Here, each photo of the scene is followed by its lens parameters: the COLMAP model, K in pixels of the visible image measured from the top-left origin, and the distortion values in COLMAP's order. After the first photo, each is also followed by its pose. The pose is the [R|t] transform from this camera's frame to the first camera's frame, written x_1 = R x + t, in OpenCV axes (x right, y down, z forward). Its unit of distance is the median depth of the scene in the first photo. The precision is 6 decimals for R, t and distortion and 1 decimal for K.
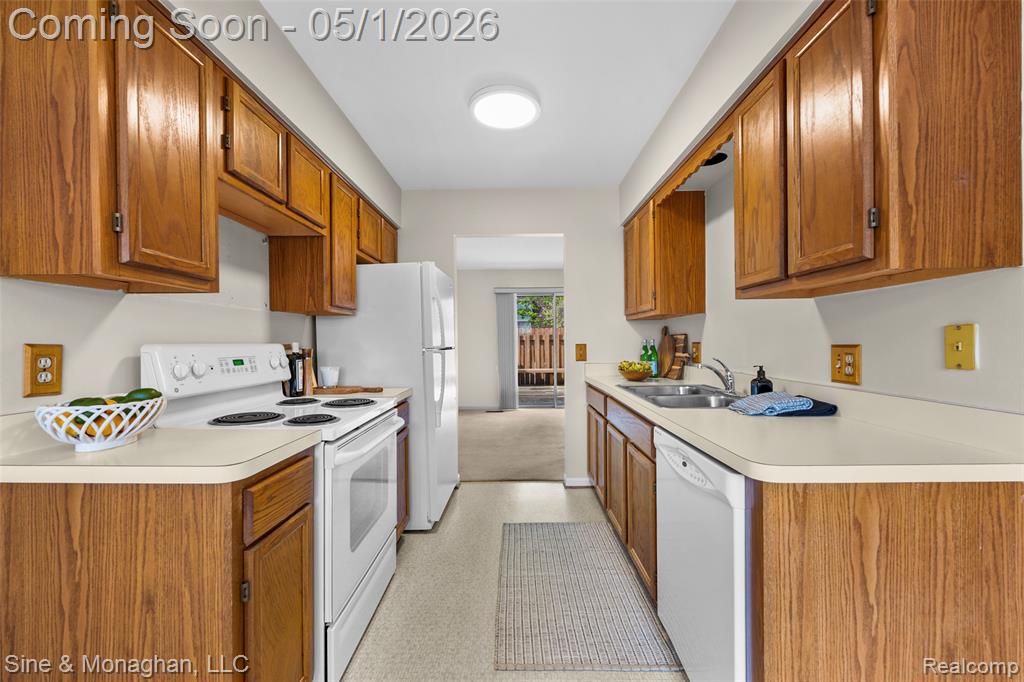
lens RADIAL K [[408.4, 0, 513.6], [0, 408.4, 347.2], [0, 0, 1]] dist [0.000229, 0.000000]
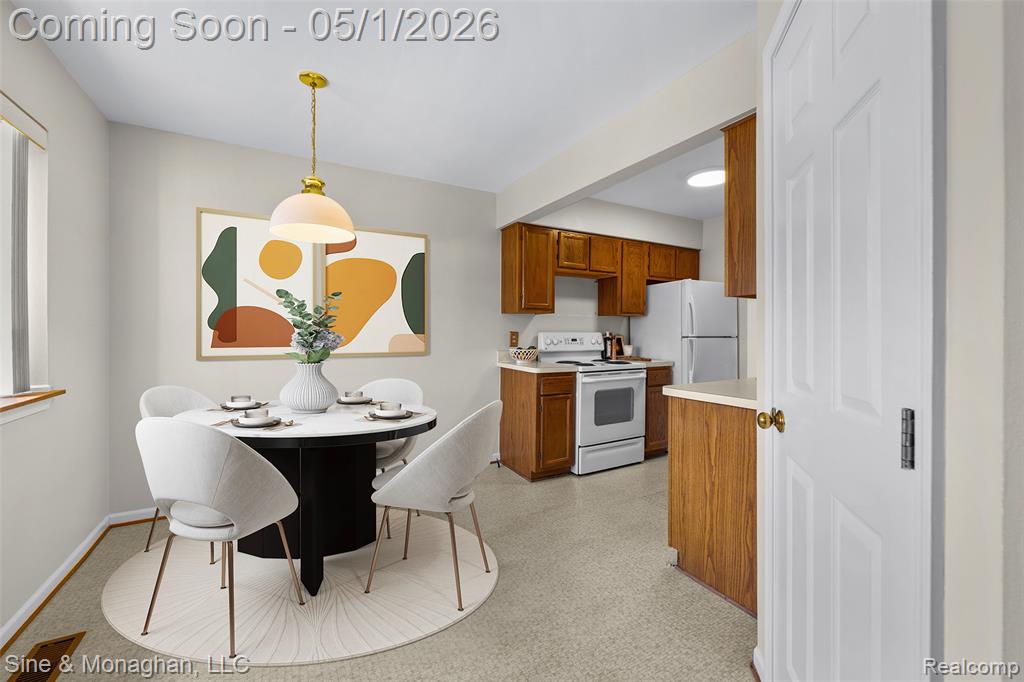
lens RADIAL K [[416.9, 0, 514.6], [0, 416.9, 332.4], [0, 0, 1]] dist [0.000656, 0.000080]
pose [[0.503647, 0.008679, -0.863866, 1.514050], [-0.015171, 0.999884, 0.001201, -0.005177], [0.863776, 0.012501, 0.503721, -0.613557]]
